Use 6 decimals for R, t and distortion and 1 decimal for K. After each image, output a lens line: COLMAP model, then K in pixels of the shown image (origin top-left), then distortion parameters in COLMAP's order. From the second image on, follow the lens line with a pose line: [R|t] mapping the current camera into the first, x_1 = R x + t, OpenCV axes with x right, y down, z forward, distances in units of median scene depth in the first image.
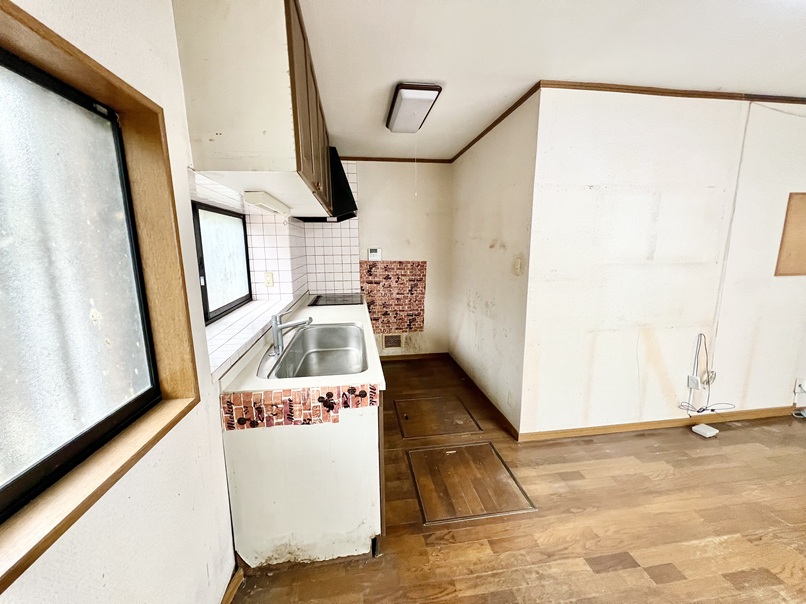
lens RADIAL K [[322.6, 0, 402.0], [0, 322.6, 300.4], [0, 0, 1]] dist [-0.002044, -0.000231]
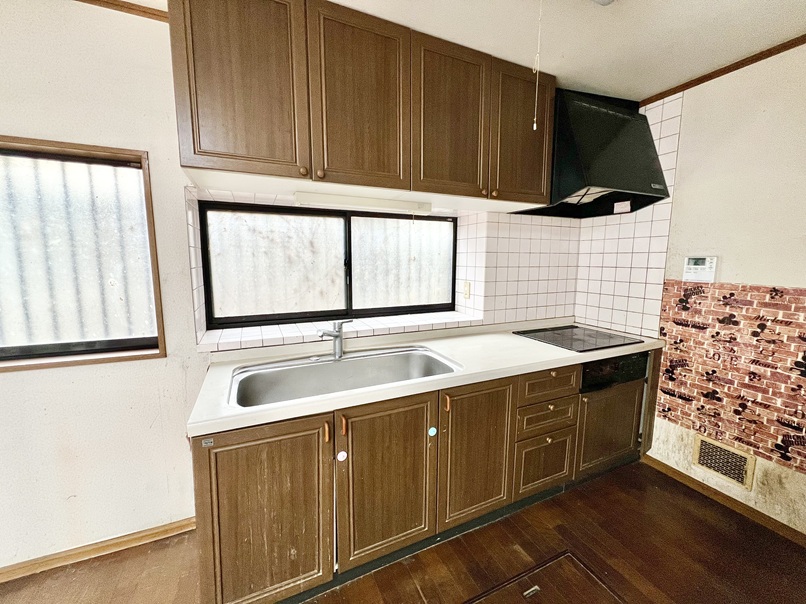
lens RADIAL K [[322.6, 0, 397.2], [0, 322.6, 301.1], [0, 0, 1]] dist [-0.002044, -0.000231]
pose [[0.265588, 0.133282, -0.954829, 0.263260], [-0.169872, 0.981372, 0.089737, -0.059082], [0.949003, 0.138366, 0.283282, 0.423747]]
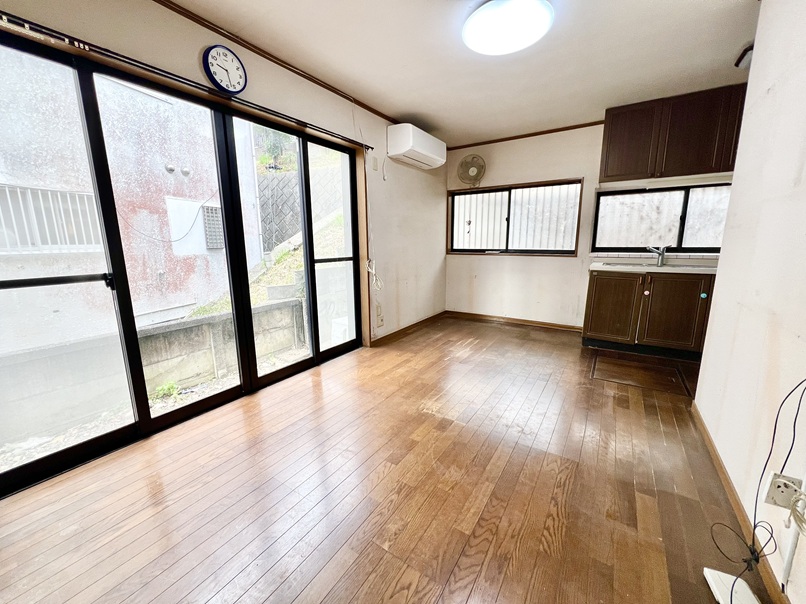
lens RADIAL K [[322.6, 0, 403.0], [0, 322.6, 302.1], [0, 0, 1]] dist [-0.002044, -0.000231]
pose [[-0.662438, 0.155736, -0.732750, 0.915177], [-0.109901, 0.947364, 0.300704, -0.021871], [0.741011, 0.279727, -0.610455, 0.525572]]
